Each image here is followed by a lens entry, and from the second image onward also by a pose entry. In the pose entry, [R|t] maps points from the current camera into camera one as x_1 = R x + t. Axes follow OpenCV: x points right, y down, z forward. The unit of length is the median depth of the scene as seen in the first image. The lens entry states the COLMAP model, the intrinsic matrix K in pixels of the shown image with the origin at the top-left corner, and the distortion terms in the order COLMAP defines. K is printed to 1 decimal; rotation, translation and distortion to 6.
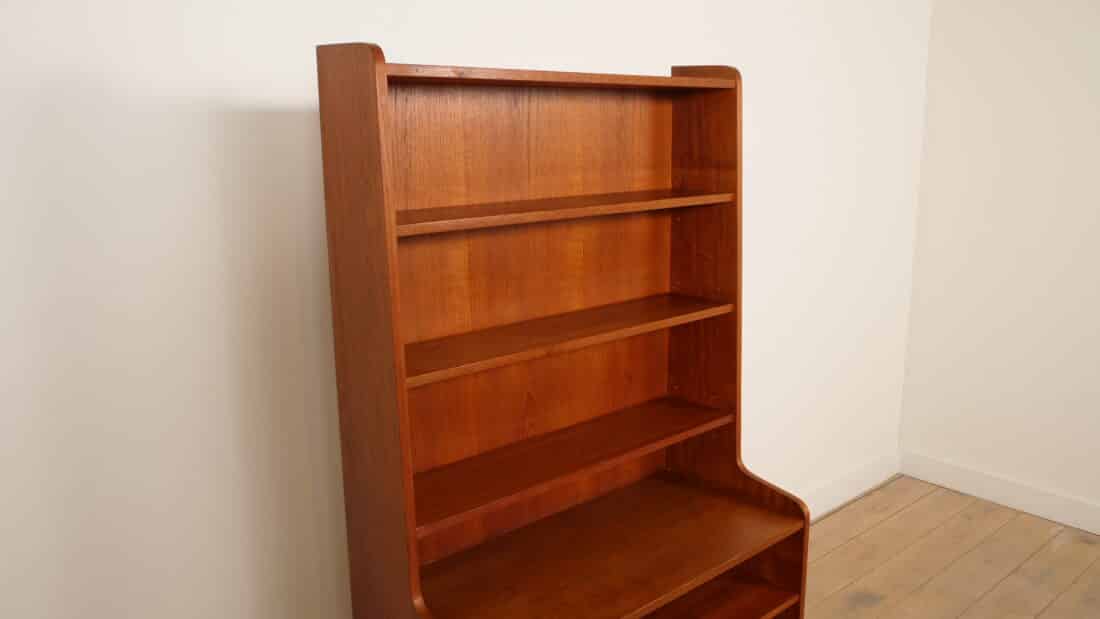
lens RADIAL K [[834.7, 0, 550.0], [0, 834.7, 309.5], [0, 0, 1]] dist [-0.013954, -0.005694]
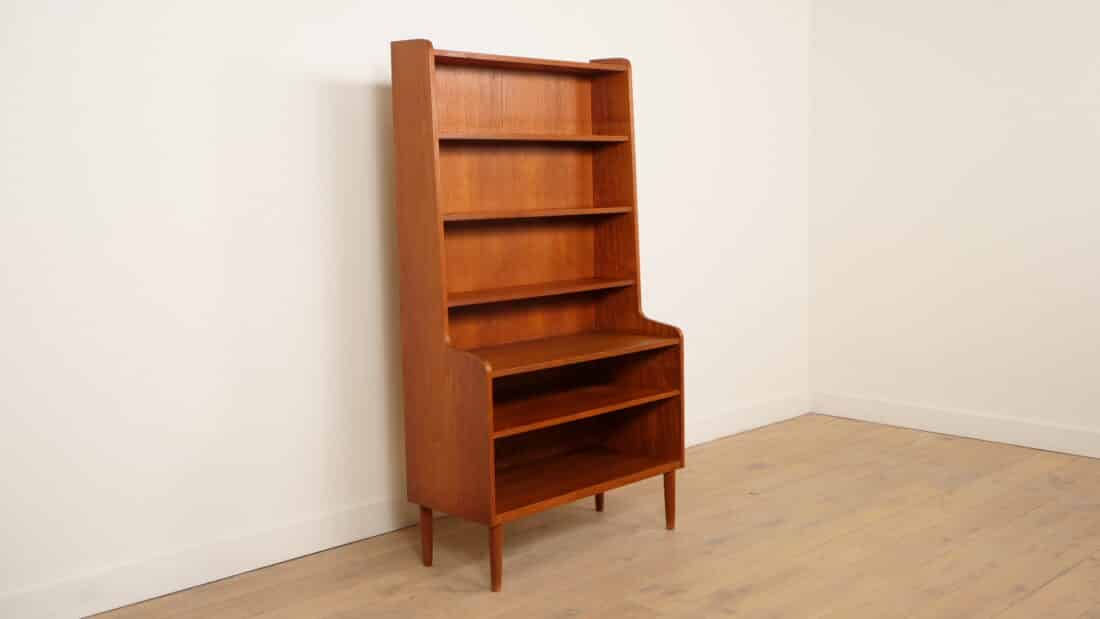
lens RADIAL K [[1098.3, 0, 550.0], [0, 1098.3, 309.5], [0, 0, 1]] dist [-0.002523, -0.008101]
pose [[0.997666, -0.018840, 0.065627, -0.073232], [0.025160, 0.994982, -0.096839, 0.386570], [-0.063474, 0.098264, 0.993134, -1.031435]]
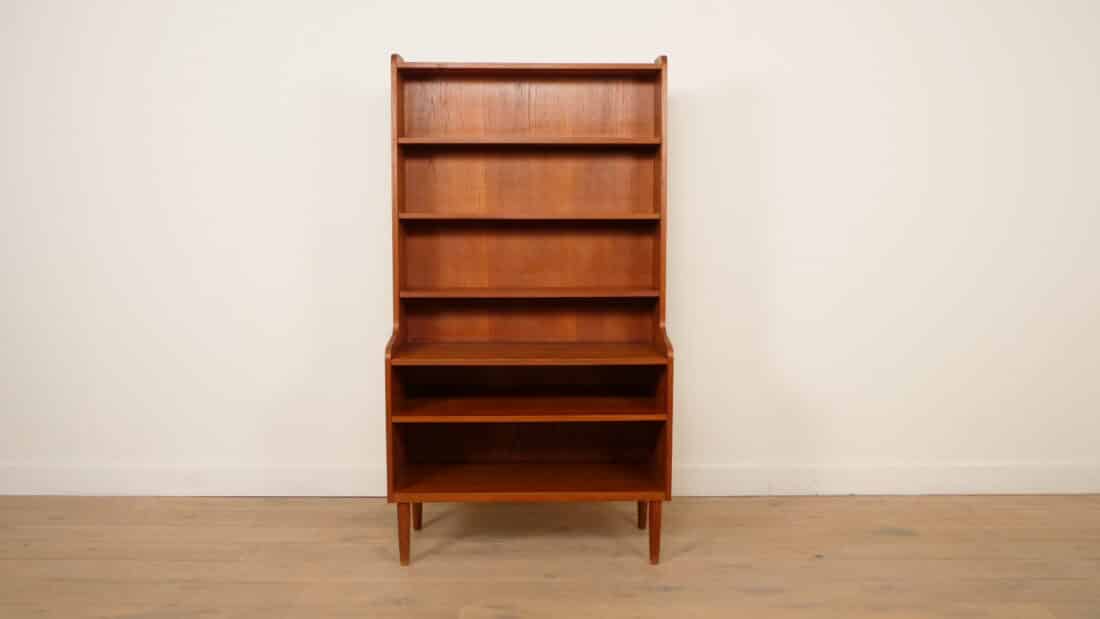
lens RADIAL K [[922.1, 0, 550.0], [0, 922.1, 309.5], [0, 0, 1]] dist [-0.007311, -0.003193]
pose [[0.771798, 0.072205, -0.631754, 1.121686], [-0.138550, 0.988756, -0.056255, 0.282197], [0.620589, 0.130947, 0.773125, -0.351065]]
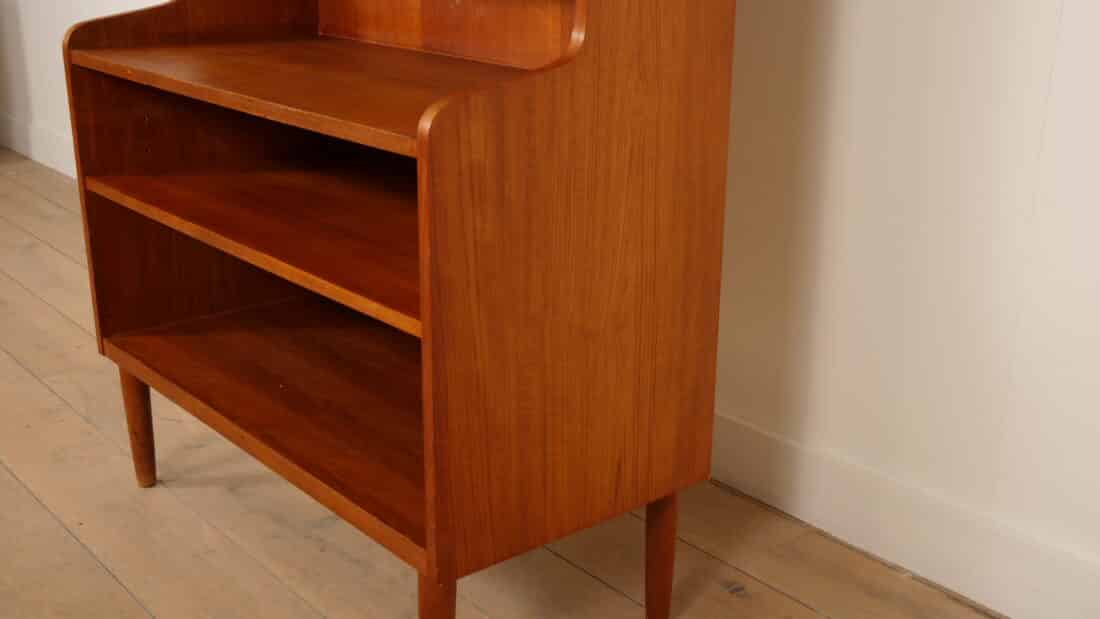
lens RADIAL K [[1296.5, 0, 550.0], [0, 1296.5, 309.5], [0, 0, 1]] dist [0.017457, 0.006925]
pose [[-0.020360, 0.312969, -0.949545, 0.942623], [-0.213174, 0.926544, 0.309958, 0.111731], [0.976802, 0.208729, 0.047853, 1.039402]]
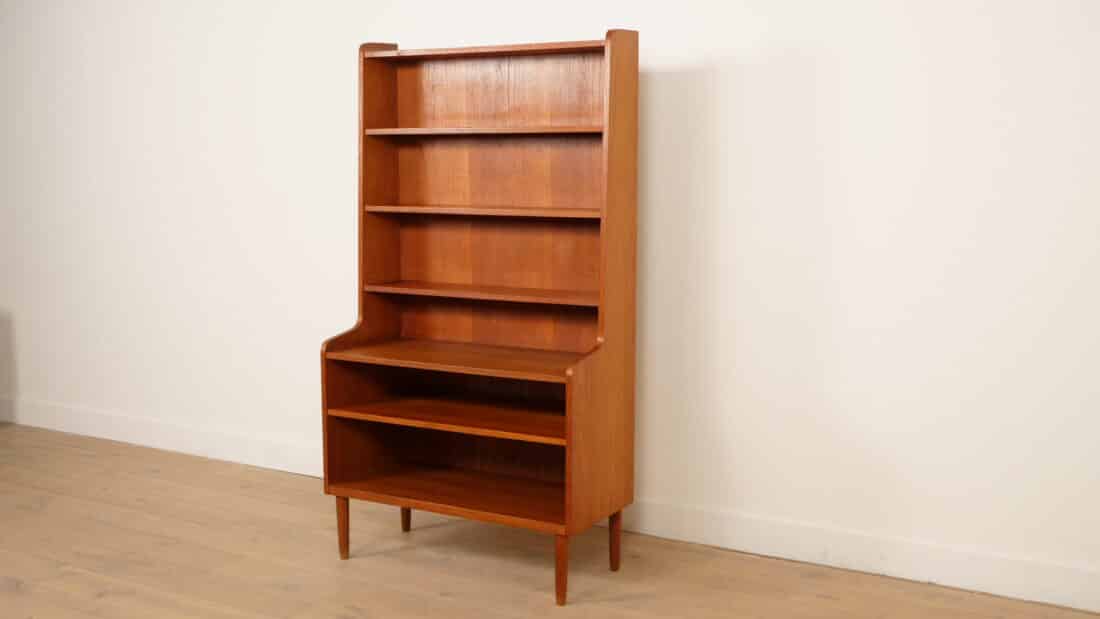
lens RADIAL K [[1230.2, 0, 550.0], [0, 1230.2, 309.5], [0, 0, 1]] dist [0.016580, 0.000605]
pose [[0.331697, 0.125893, -0.934948, 2.012358], [-0.198179, 0.978240, 0.061413, 0.039856], [0.922335, 0.164916, 0.349428, 0.299330]]
